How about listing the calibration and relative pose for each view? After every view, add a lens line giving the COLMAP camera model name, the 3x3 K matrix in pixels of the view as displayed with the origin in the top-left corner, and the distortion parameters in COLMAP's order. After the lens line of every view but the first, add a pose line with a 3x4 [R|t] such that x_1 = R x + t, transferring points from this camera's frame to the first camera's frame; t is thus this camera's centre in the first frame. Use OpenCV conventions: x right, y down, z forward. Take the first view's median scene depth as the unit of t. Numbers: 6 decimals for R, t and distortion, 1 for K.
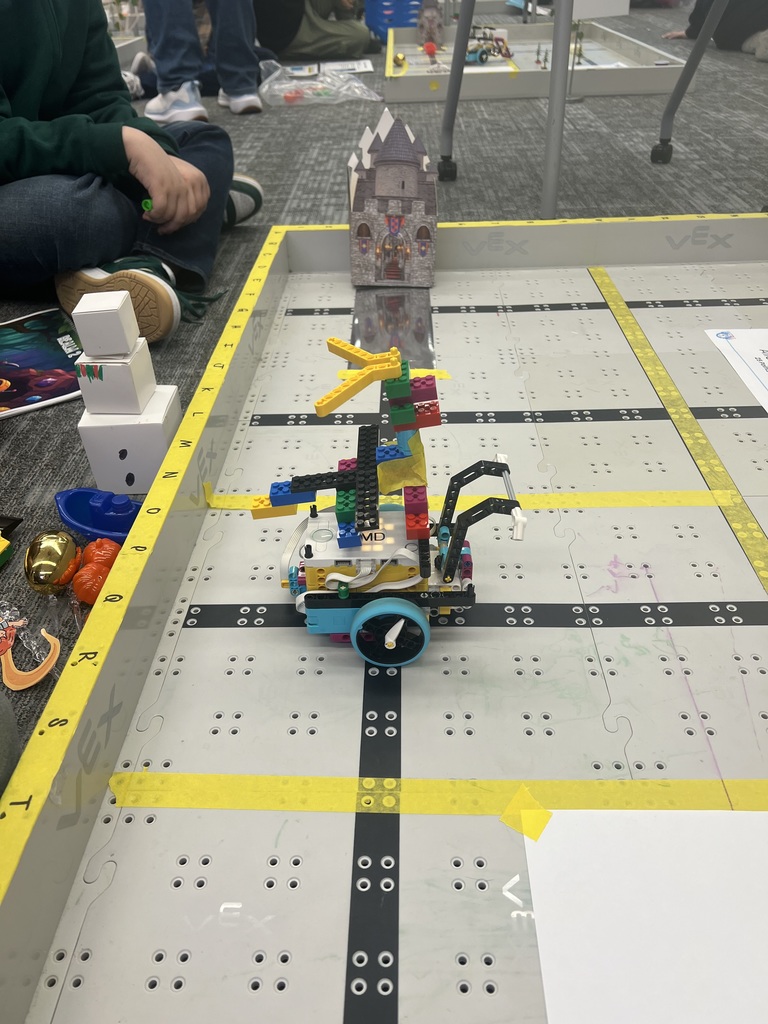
lens RADIAL K [[764.5, 0, 384.0], [0, 764.5, 512.0], [0, 0, 1]] dist [0.018327, -0.000312]
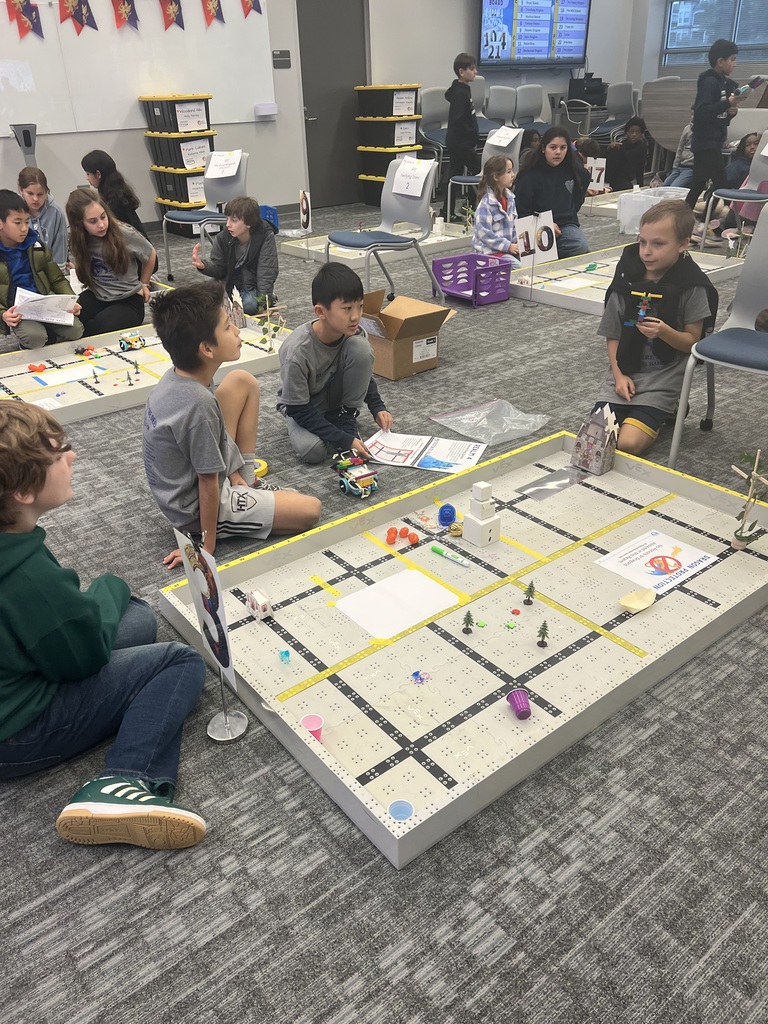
lens RADIAL K [[764.5, 0, 384.0], [0, 764.5, 512.0], [0, 0, 1]] dist [0.018327, -0.000312]
pose [[0.640952, 0.375815, -0.669286, 1.337422], [-0.441777, 0.893664, 0.078732, -0.096744], [0.627705, 0.245211, 0.738822, -1.182224]]
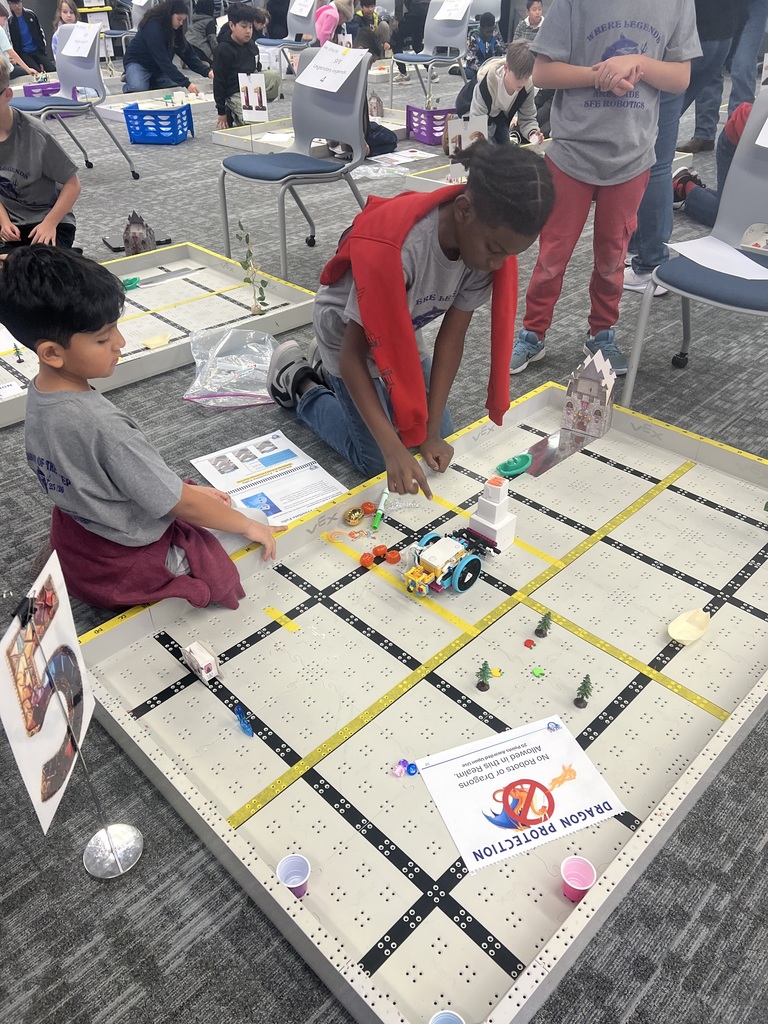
lens RADIAL K [[764.5, 0, 384.0], [0, 764.5, 512.0], [0, 0, 1]] dist [0.018327, -0.000312]
pose [[0.723551, 0.418830, -0.548685, 0.868003], [-0.415688, 0.898970, 0.138047, -0.183560], [0.551069, 0.128197, 0.824553, -0.926452]]
